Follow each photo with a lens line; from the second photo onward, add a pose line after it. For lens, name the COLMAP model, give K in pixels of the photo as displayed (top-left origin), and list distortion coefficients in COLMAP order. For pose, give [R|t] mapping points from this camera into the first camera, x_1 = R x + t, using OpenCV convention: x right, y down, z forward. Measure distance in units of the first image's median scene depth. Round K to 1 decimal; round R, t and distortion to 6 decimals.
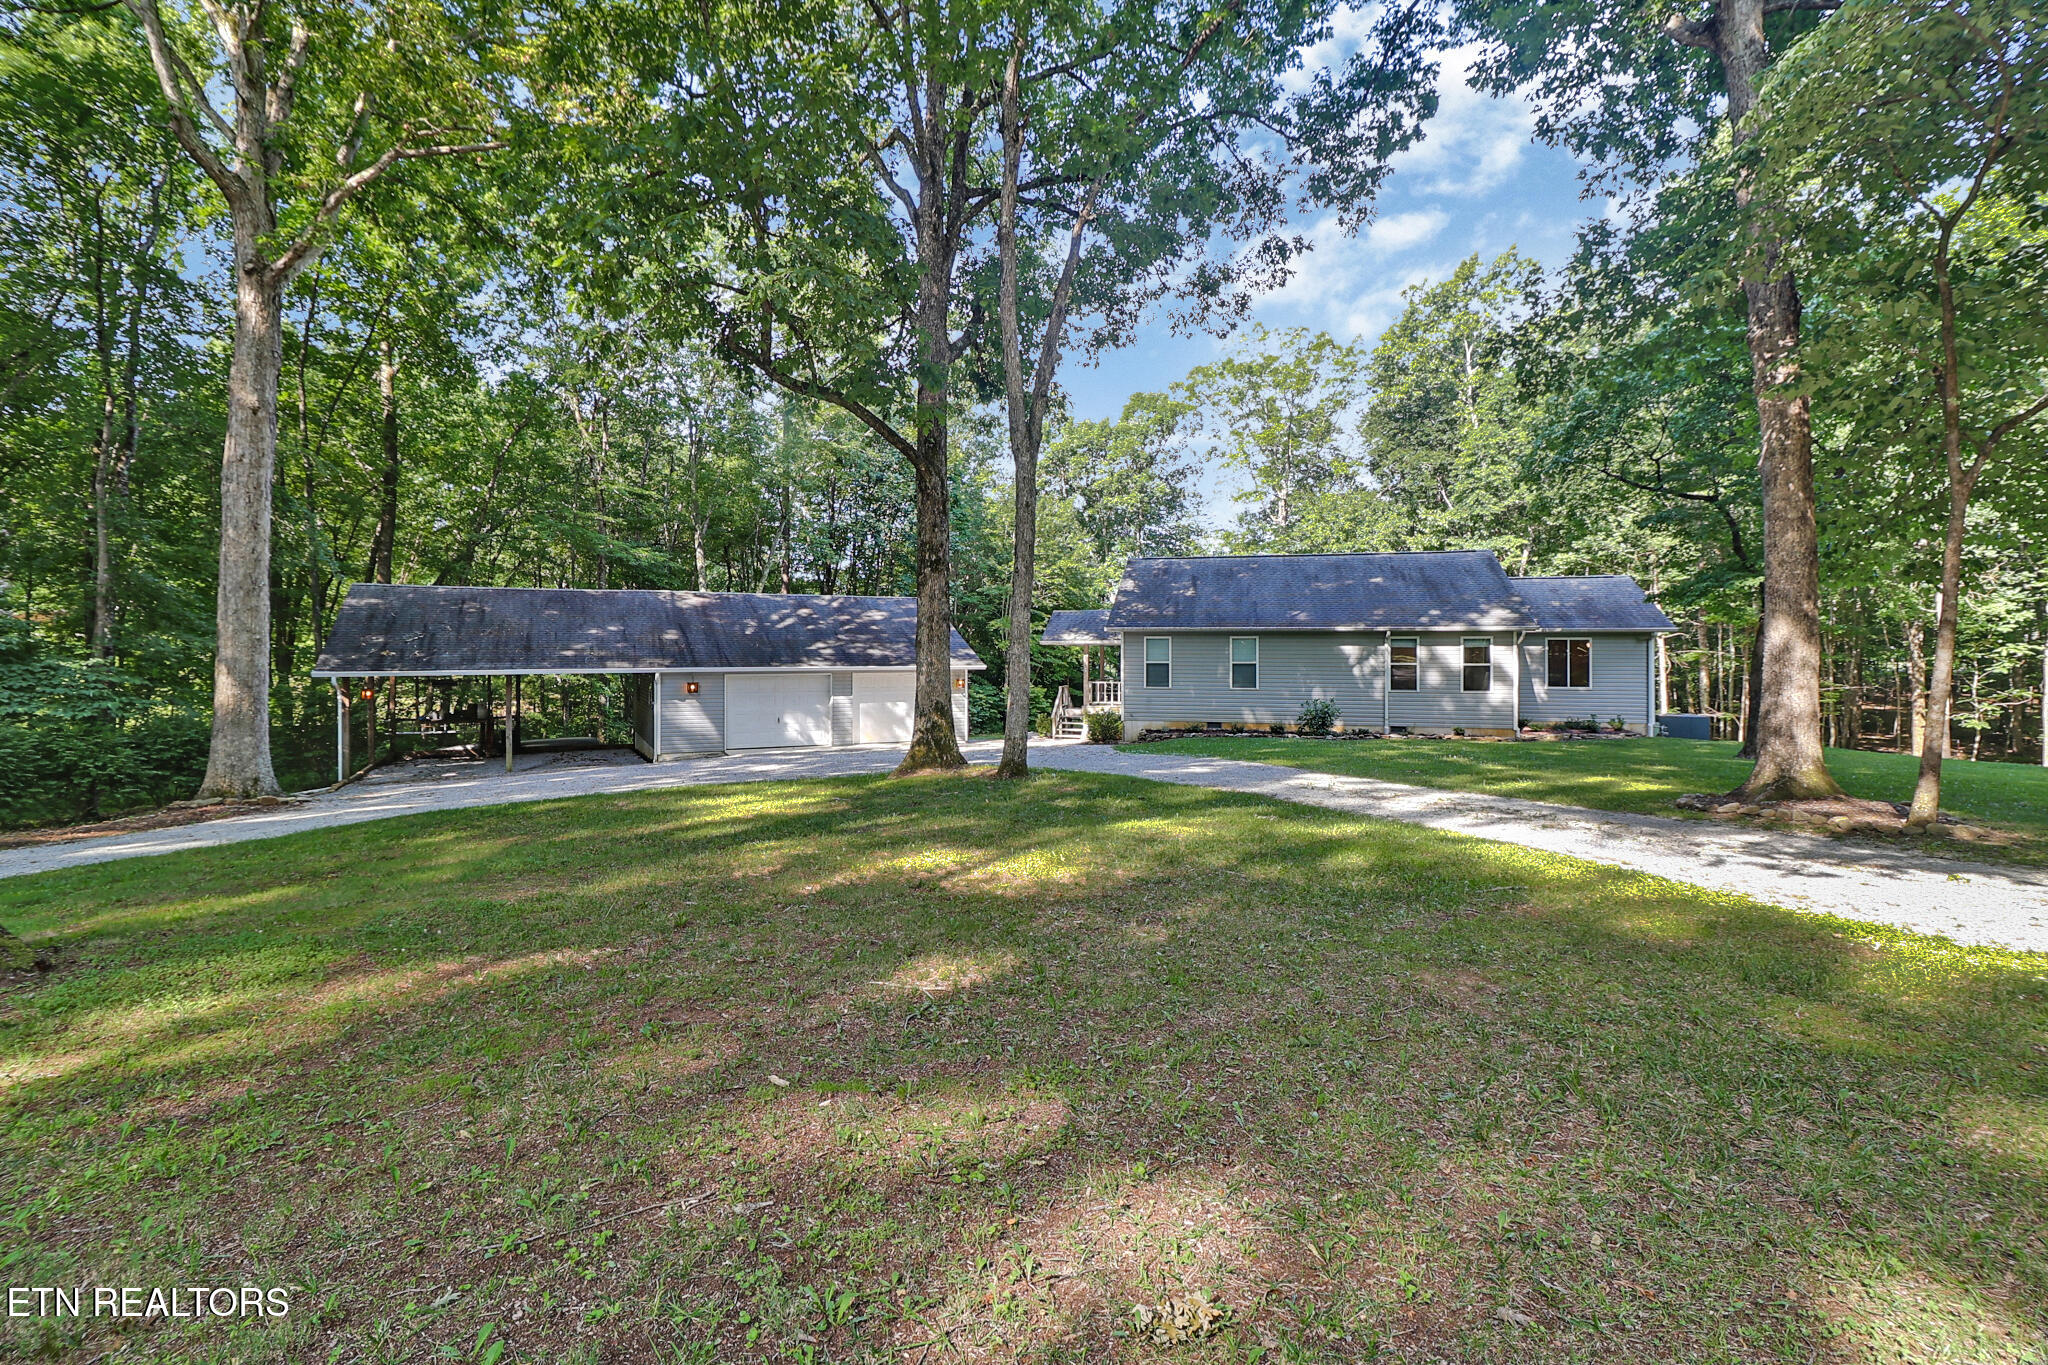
lens RADIAL K [[941.0, 0, 1004.5], [0, 941.0, 658.3], [0, 0, 1]] dist [-0.012632, -0.004114]
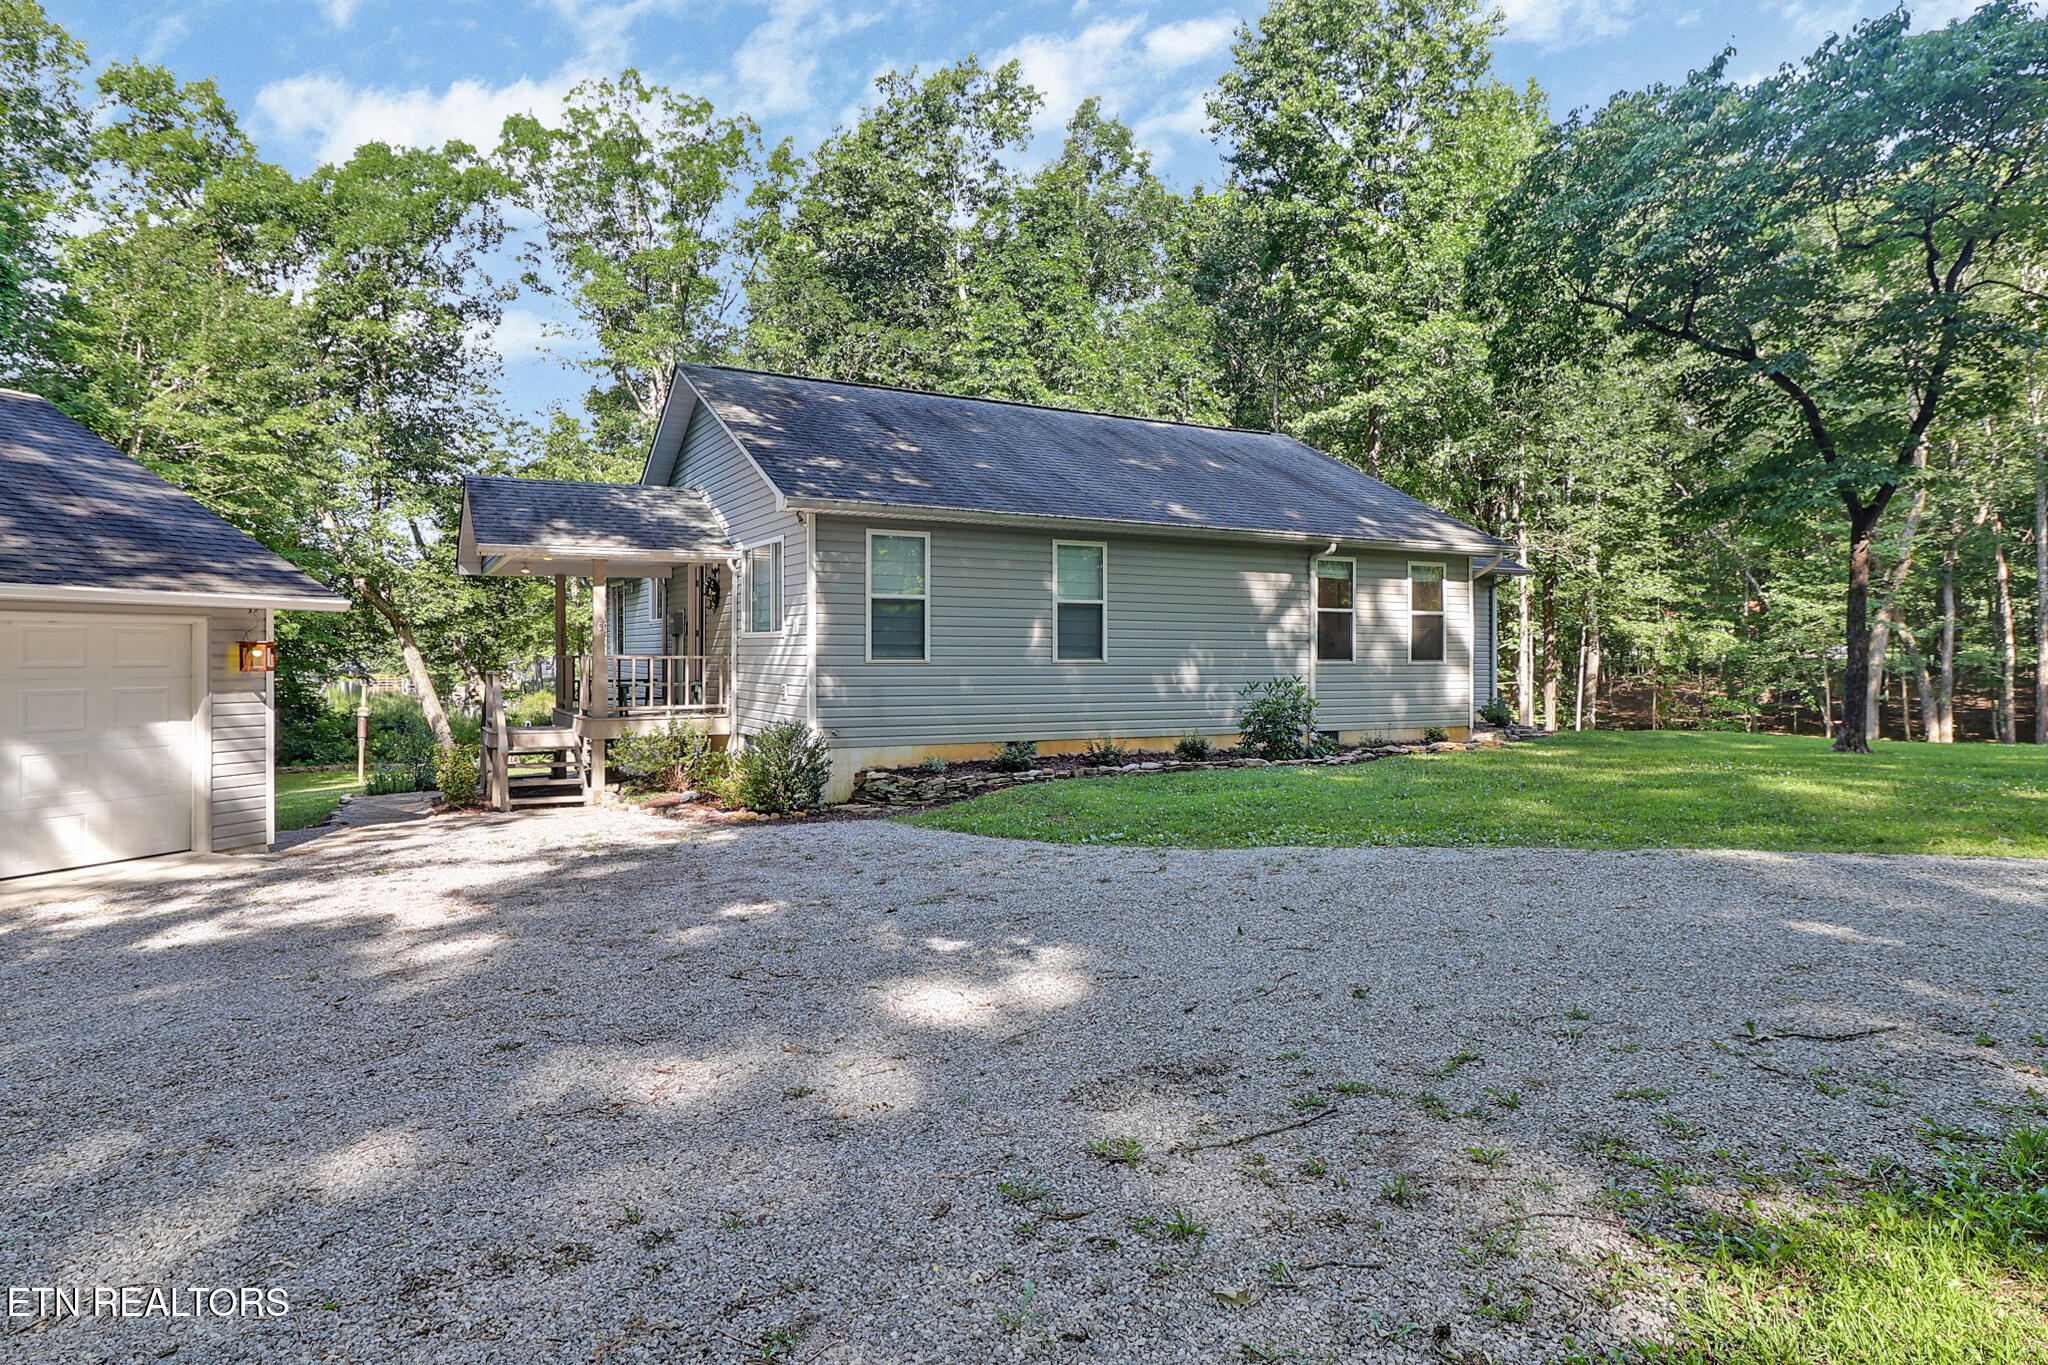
lens RADIAL K [[1174.0, 0, 1008.7], [0, 1174.0, 668.4], [0, 0, 1]] dist [-0.000978, -0.007348]
pose [[0.724777, -0.005819, 0.688959, -0.128913], [0.001712, 0.999976, 0.006645, 0.027975], [-0.688981, -0.003636, 0.724770, 0.565886]]
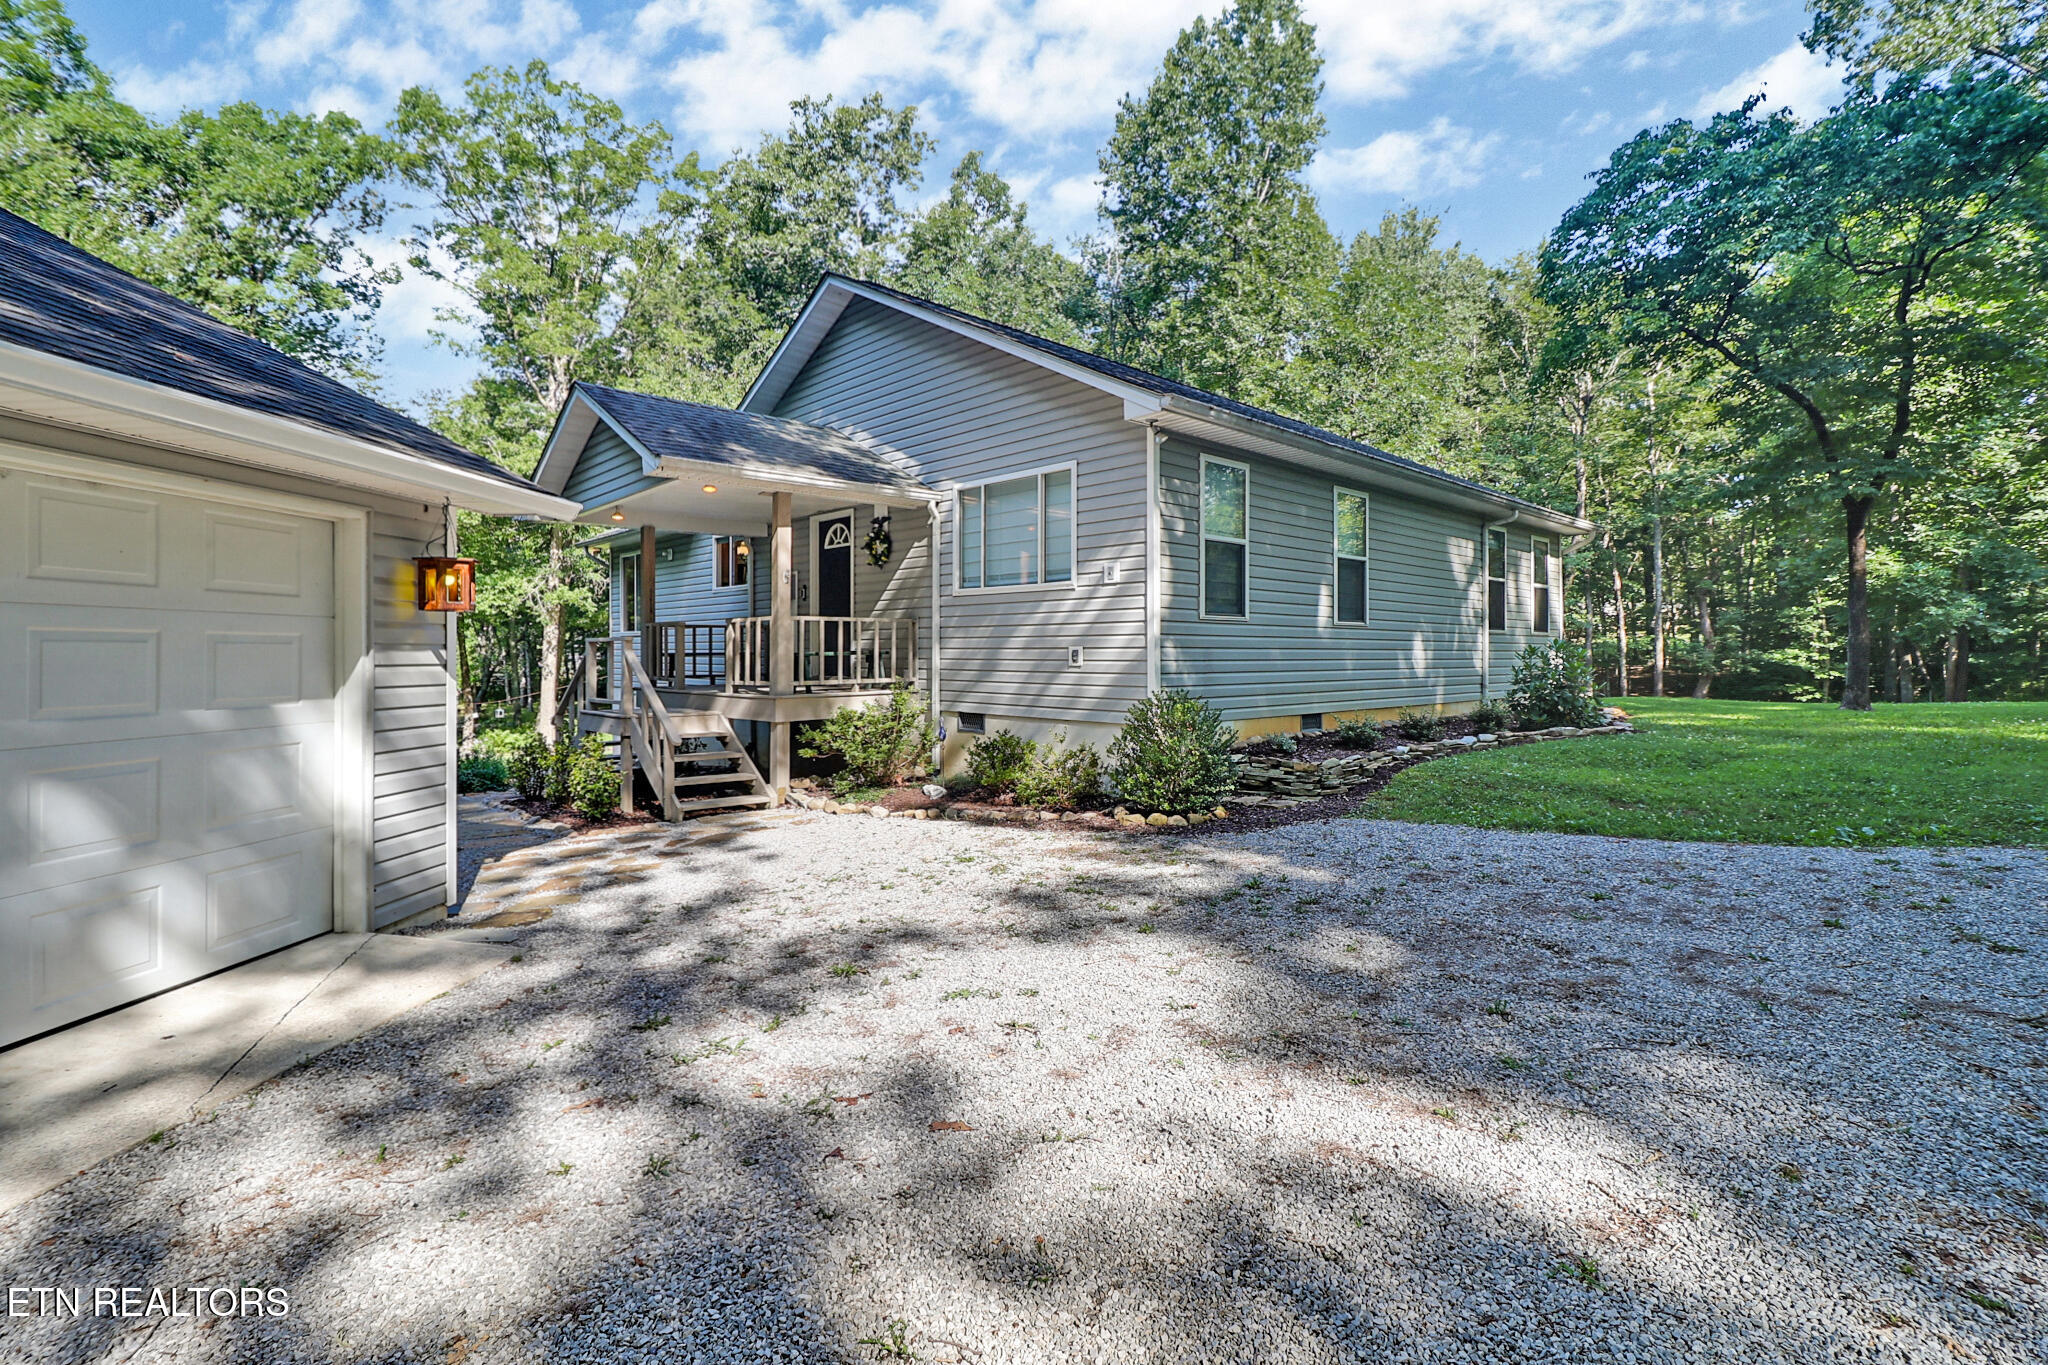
lens RADIAL K [[941.0, 0, 1021.2], [0, 941.0, 656.2], [0, 0, 1]] dist [-0.012632, -0.004114]
pose [[0.529878, -0.003827, 0.848065, -0.134908], [0.004858, 0.999987, 0.001478, 0.039258], [-0.848060, 0.003336, 0.529890, 0.818902]]
